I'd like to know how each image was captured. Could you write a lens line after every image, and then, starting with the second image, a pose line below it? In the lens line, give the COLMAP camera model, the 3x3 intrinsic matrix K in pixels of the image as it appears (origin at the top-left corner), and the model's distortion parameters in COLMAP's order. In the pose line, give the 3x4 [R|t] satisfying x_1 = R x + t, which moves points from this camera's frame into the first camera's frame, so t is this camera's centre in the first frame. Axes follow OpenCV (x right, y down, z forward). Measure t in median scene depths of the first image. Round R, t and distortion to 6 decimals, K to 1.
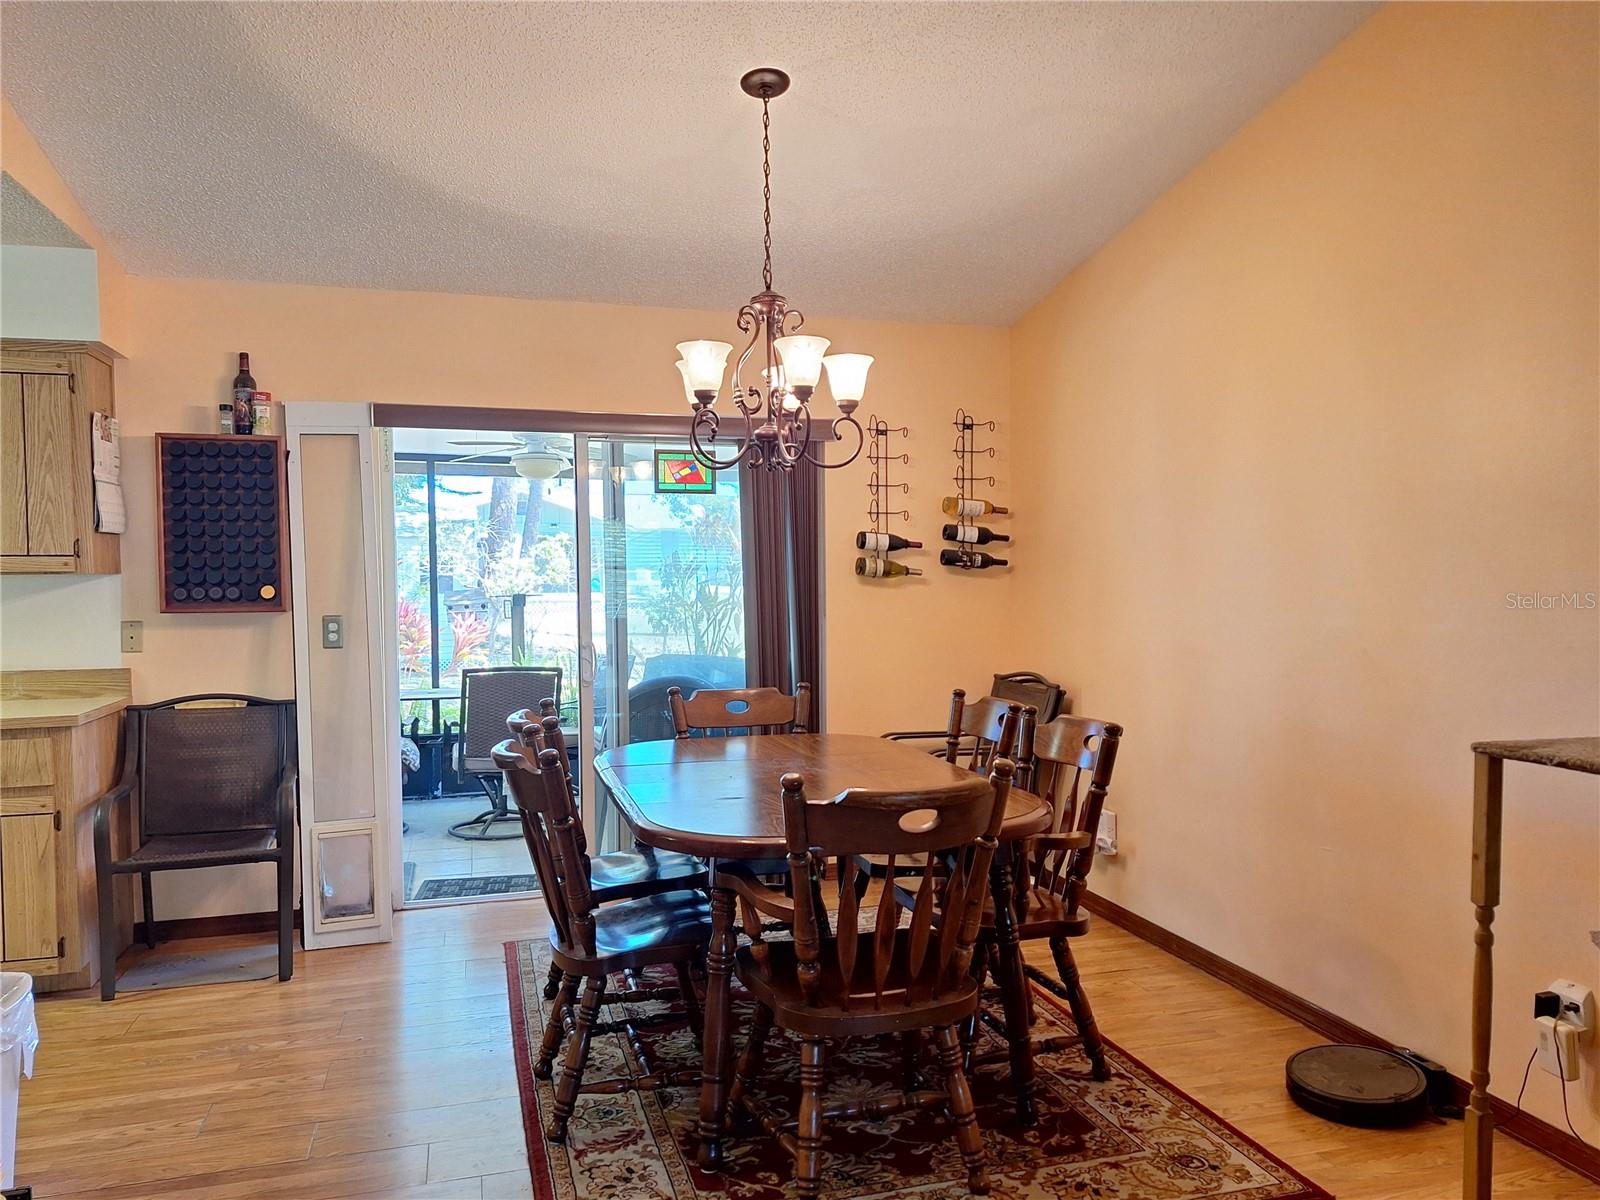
lens RADIAL K [[1172.4, 0, 806.6], [0, 1172.4, 591.5], [0, 0, 1]] dist [0.121454, -0.161372]
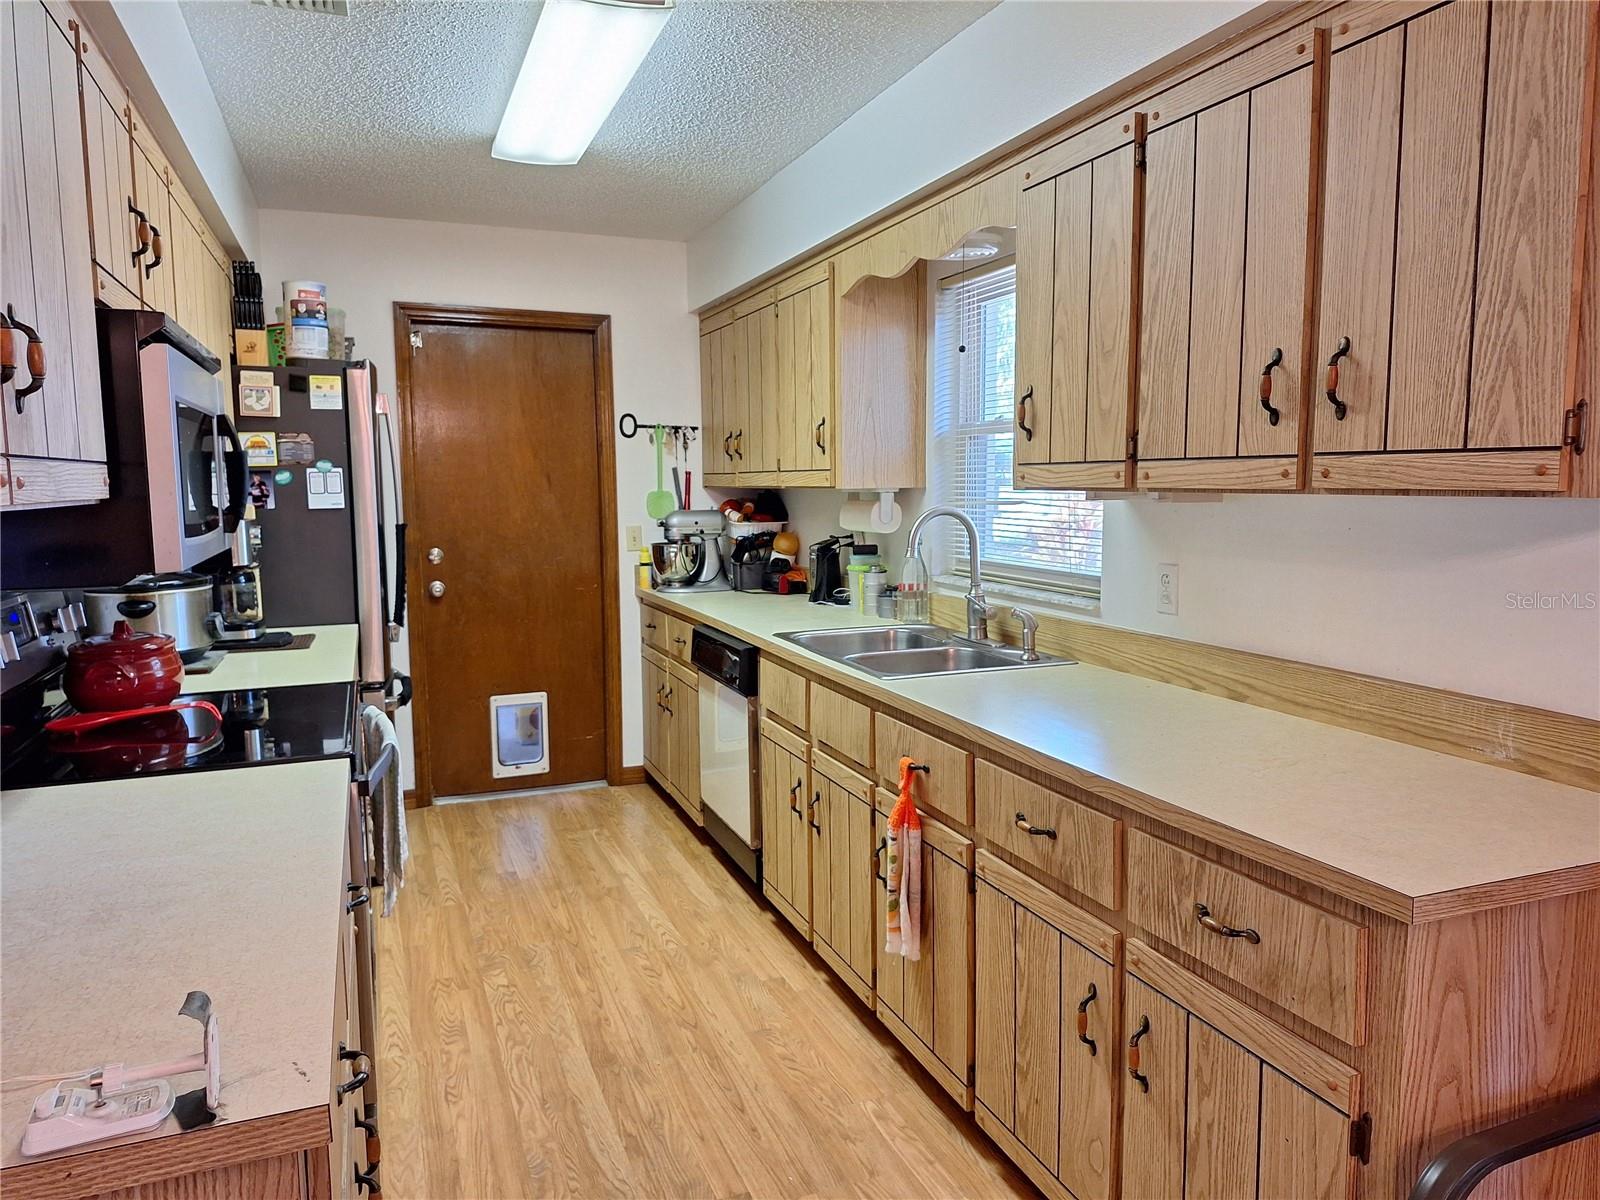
lens RADIAL K [[1087.4, 0, 800.0], [0, 1087.4, 600.0], [0, 0, 1]] dist [0.002946, -0.001647]
pose [[0.090068, 0.117108, -0.989026, -0.294508], [-0.014450, 0.993112, 0.116276, -0.019023], [0.995831, 0.003819, 0.091140, 0.737896]]
